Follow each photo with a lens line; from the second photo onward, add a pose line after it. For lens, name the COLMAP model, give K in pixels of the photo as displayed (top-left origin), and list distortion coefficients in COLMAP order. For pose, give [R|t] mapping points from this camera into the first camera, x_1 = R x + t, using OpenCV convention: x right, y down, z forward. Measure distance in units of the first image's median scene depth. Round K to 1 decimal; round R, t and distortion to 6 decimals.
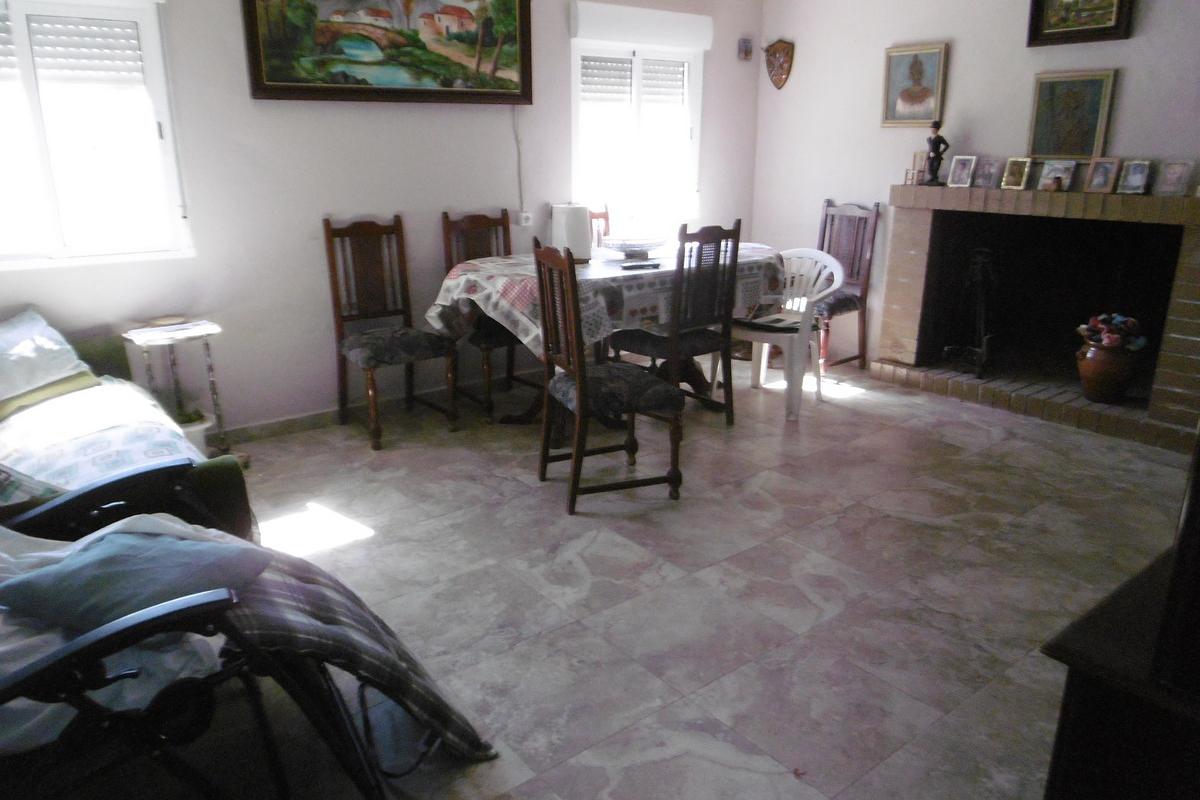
lens RADIAL K [[846.7, 0, 598.5], [0, 846.7, 388.7], [0, 0, 1]] dist [0.005464, -0.019167]
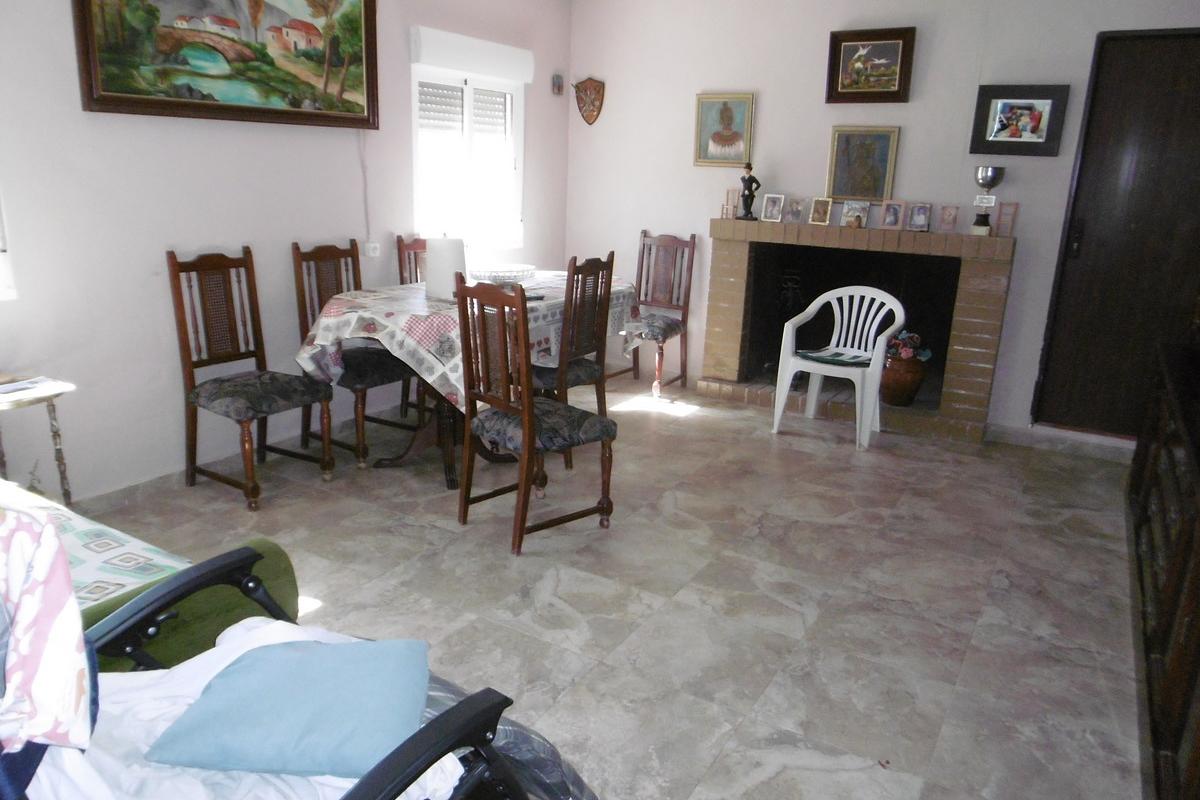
lens RADIAL K [[846.7, 0, 598.5], [0, 846.7, 388.7], [0, 0, 1]] dist [0.005464, -0.019167]
pose [[0.934067, -0.056403, 0.352615, -0.223064], [0.064411, 0.997863, -0.011008, -0.021564], [-0.351240, 0.032995, 0.935704, 0.037839]]
